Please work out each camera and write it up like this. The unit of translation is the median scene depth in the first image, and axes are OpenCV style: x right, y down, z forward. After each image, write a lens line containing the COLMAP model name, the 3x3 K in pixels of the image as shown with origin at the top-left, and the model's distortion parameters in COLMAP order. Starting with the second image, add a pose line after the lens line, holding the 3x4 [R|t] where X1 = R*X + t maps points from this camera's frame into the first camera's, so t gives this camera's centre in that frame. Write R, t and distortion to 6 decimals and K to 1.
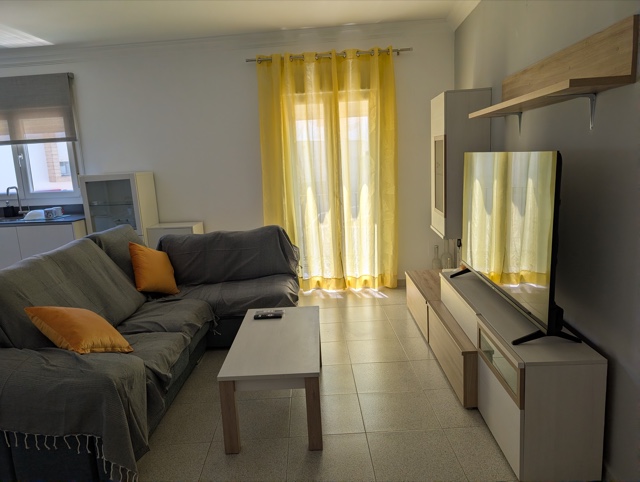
lens RADIAL K [[450.9, 0, 320.0], [0, 450.9, 241.0], [0, 0, 1]] dist [0.016734, -0.005101]
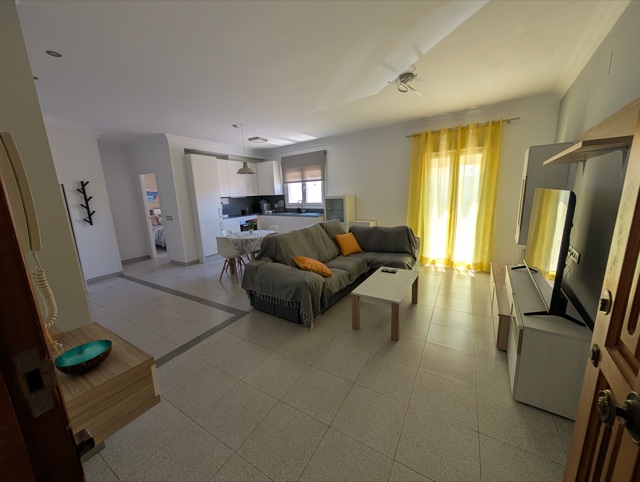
lens RADIAL K [[238.7, 0, 320.0], [0, 238.7, 241.0], [0, 0, 1]] dist [-0.001240, -0.000034]
pose [[0.848584, 0.124185, -0.514279, 0.095605], [-0.103107, 0.992241, 0.069469, -0.003317], [0.518916, -0.005924, 0.854805, -0.027924]]
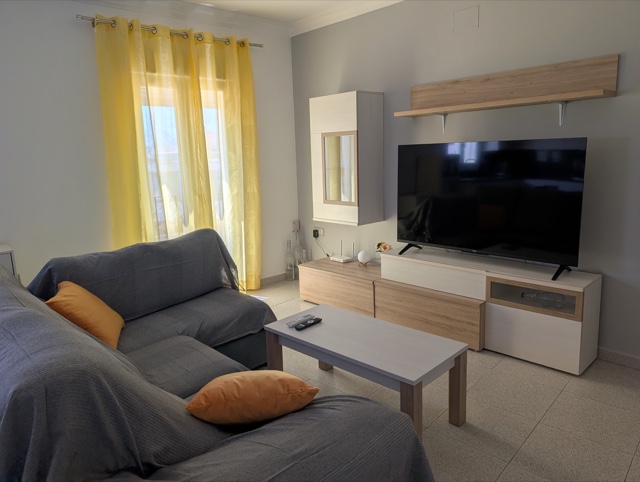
lens RADIAL K [[450.9, 0, 320.0], [0, 450.9, 241.0], [0, 0, 1]] dist [0.016734, -0.005101]
pose [[0.712361, -0.107120, 0.693590, -0.437508], [0.124765, 0.991870, 0.025045, -0.006224], [-0.690634, 0.068694, 0.719934, 0.221321]]
